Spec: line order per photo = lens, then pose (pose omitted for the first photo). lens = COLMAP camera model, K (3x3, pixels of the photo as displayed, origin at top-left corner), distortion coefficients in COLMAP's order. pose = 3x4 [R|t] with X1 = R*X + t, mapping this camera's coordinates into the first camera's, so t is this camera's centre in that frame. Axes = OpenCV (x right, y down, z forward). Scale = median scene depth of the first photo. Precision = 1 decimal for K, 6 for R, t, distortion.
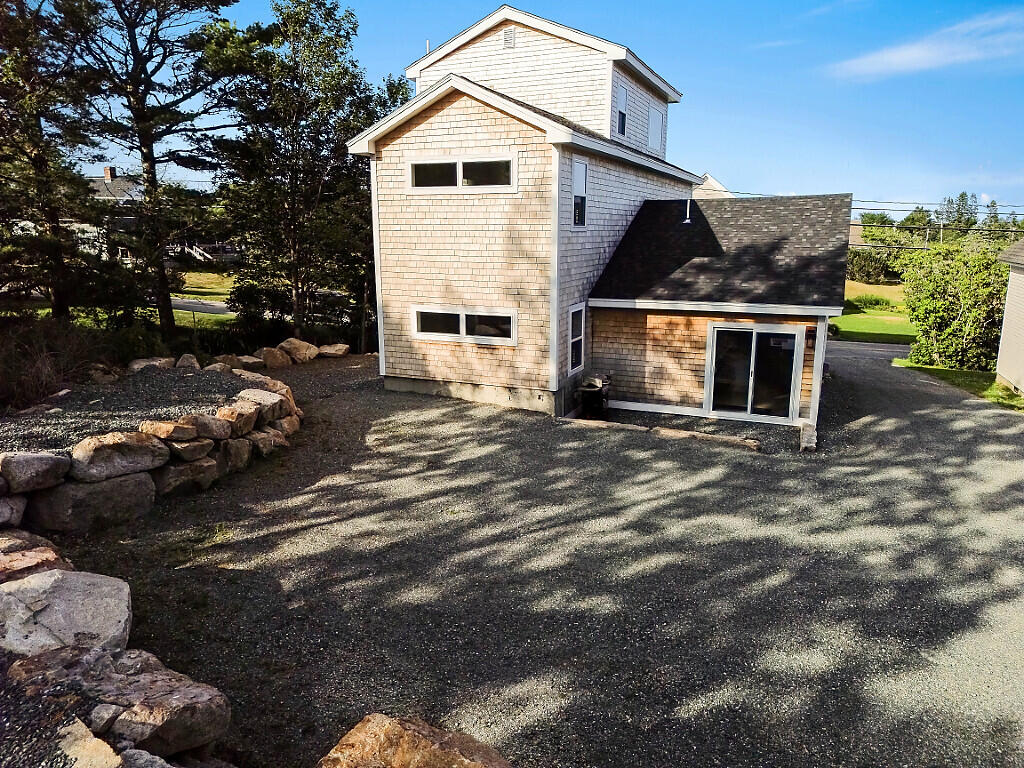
lens RADIAL K [[730.6, 0, 514.3], [0, 730.6, 381.1], [0, 0, 1]] dist [0.036690, -0.009422]
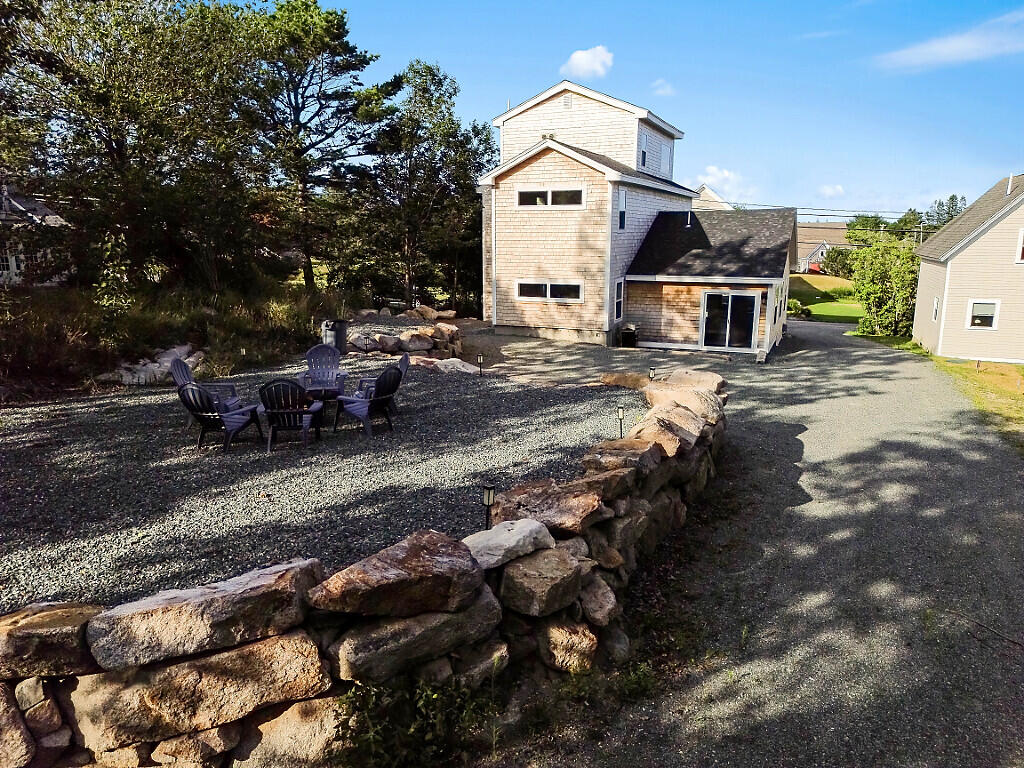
lens RADIAL K [[730.6, 0, 509.3], [0, 730.6, 387.4], [0, 0, 1]] dist [0.036690, -0.009422]
pose [[0.999978, 0.000713, -0.006639, -0.142978], [-0.000671, 0.999980, 0.006265, 0.122755], [0.006643, -0.006260, 0.999958, -0.600220]]
